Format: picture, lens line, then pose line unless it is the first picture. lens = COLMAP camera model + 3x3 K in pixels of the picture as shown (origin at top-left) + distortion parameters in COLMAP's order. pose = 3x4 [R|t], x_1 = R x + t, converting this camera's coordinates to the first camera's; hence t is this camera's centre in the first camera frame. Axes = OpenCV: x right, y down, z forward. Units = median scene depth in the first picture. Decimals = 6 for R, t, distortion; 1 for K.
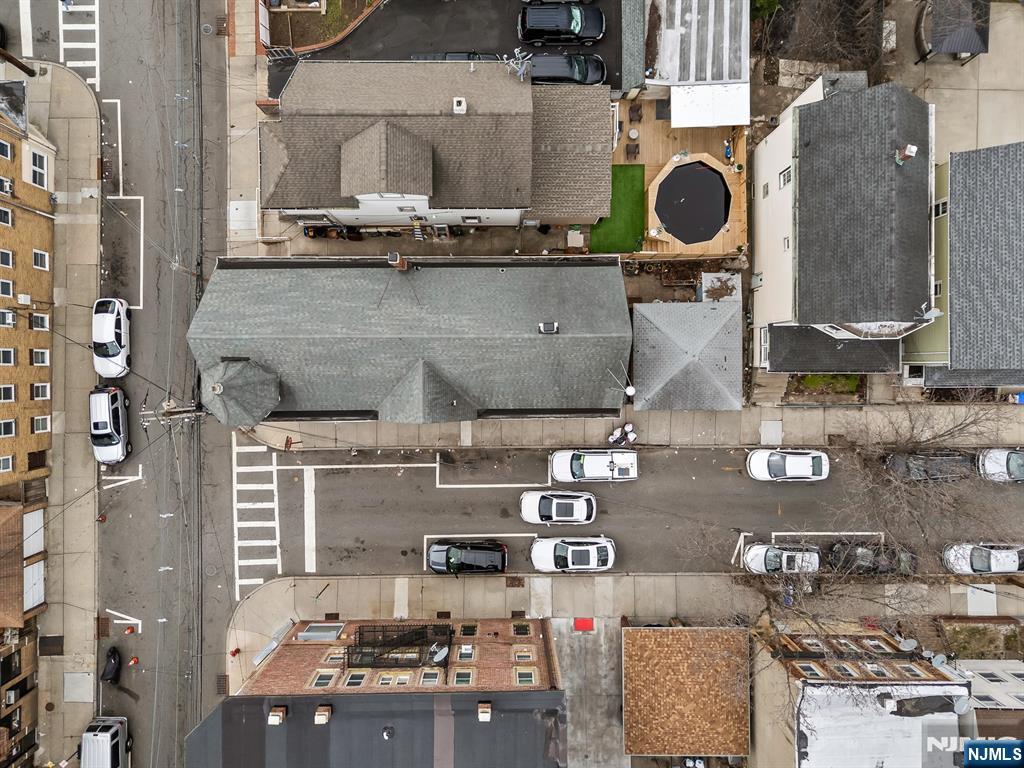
lens RADIAL K [[777.2, 0, 511.4], [0, 777.2, 384.6], [0, 0, 1]] dist [-0.004704, -0.007383]
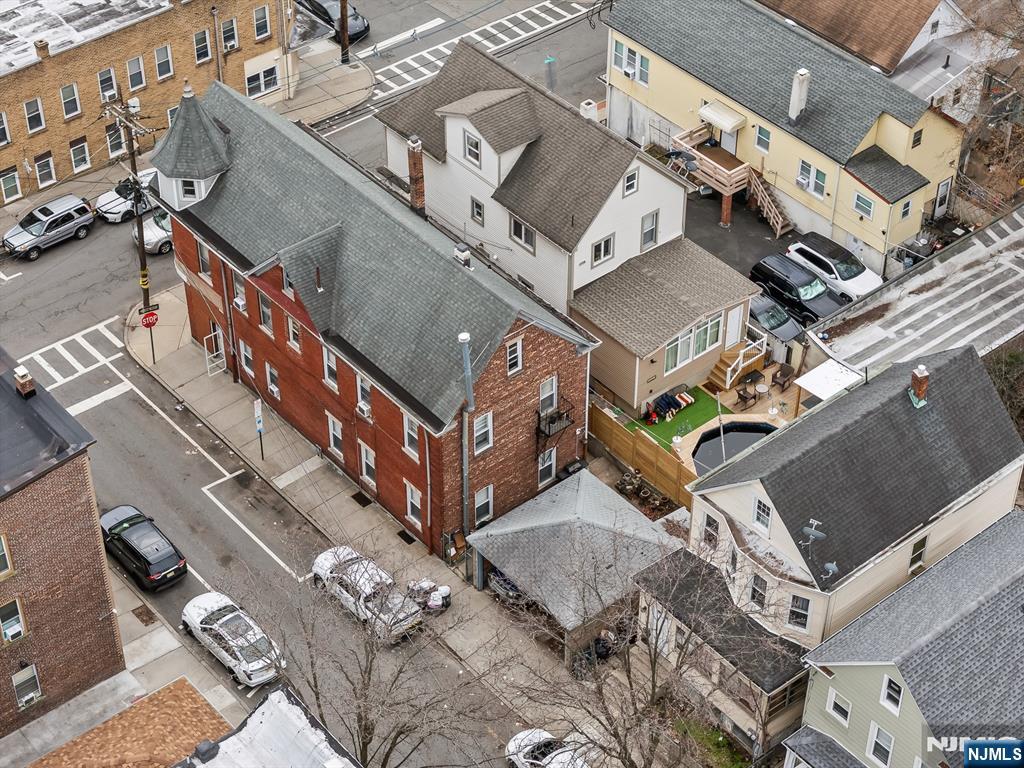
lens RADIAL K [[2079.9, 0, 512.5], [0, 2079.9, 384.1], [0, 0, 1]] dist [-0.196502, 0.000000]
pose [[0.636151, 0.489451, -0.596447, 1.154498], [-0.771498, 0.393353, -0.500065, 0.821293], [-0.010143, 0.778274, 0.627843, -0.223440]]
